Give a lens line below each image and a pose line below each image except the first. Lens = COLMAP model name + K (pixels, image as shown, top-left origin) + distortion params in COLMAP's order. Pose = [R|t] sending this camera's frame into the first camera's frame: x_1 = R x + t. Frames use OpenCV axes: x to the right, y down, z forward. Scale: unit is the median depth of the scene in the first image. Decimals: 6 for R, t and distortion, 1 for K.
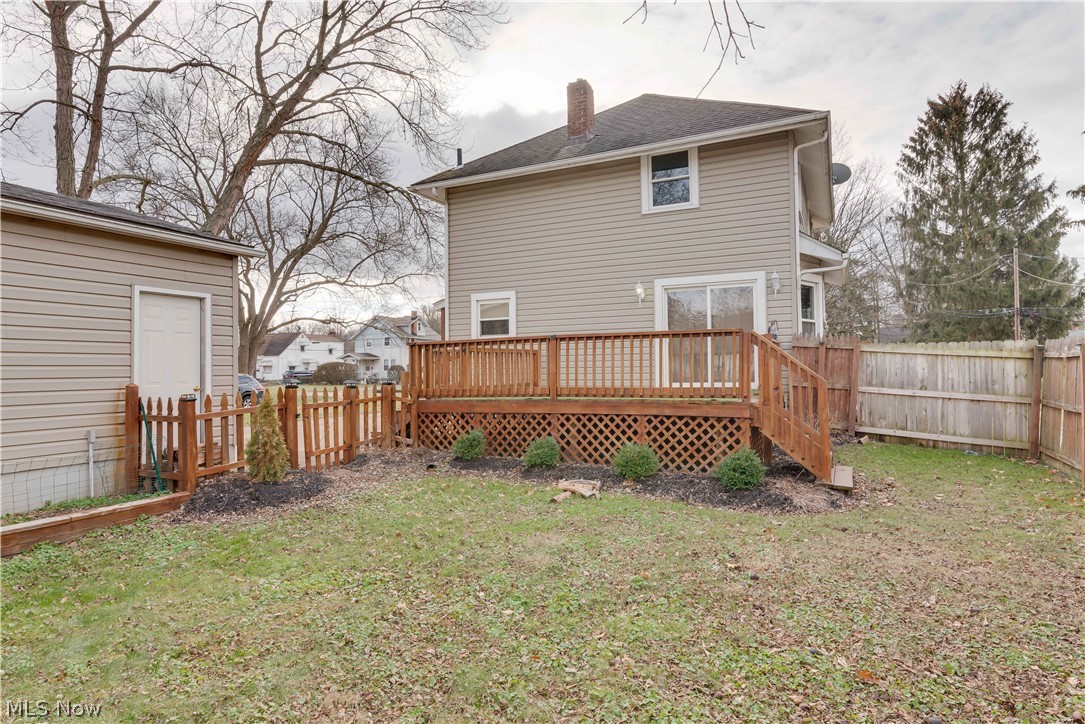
lens RADIAL K [[612.3, 0, 548.5], [0, 612.3, 366.0], [0, 0, 1]] dist [-0.001822, -0.000810]
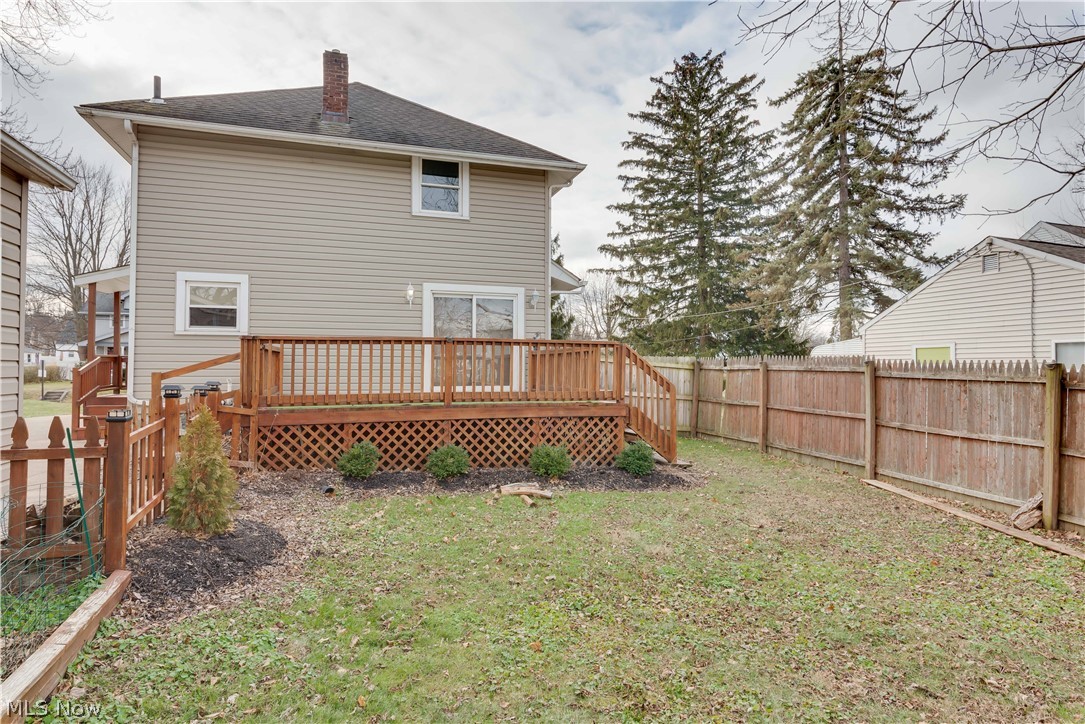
lens RADIAL K [[612.3, 0, 548.5], [0, 612.3, 366.0], [0, 0, 1]] dist [-0.001822, -0.000810]
pose [[0.717804, 0.020038, 0.695957, -0.485260], [-0.018211, 0.999784, -0.010004, 0.000652], [-0.696008, -0.005494, 0.718013, 0.184326]]
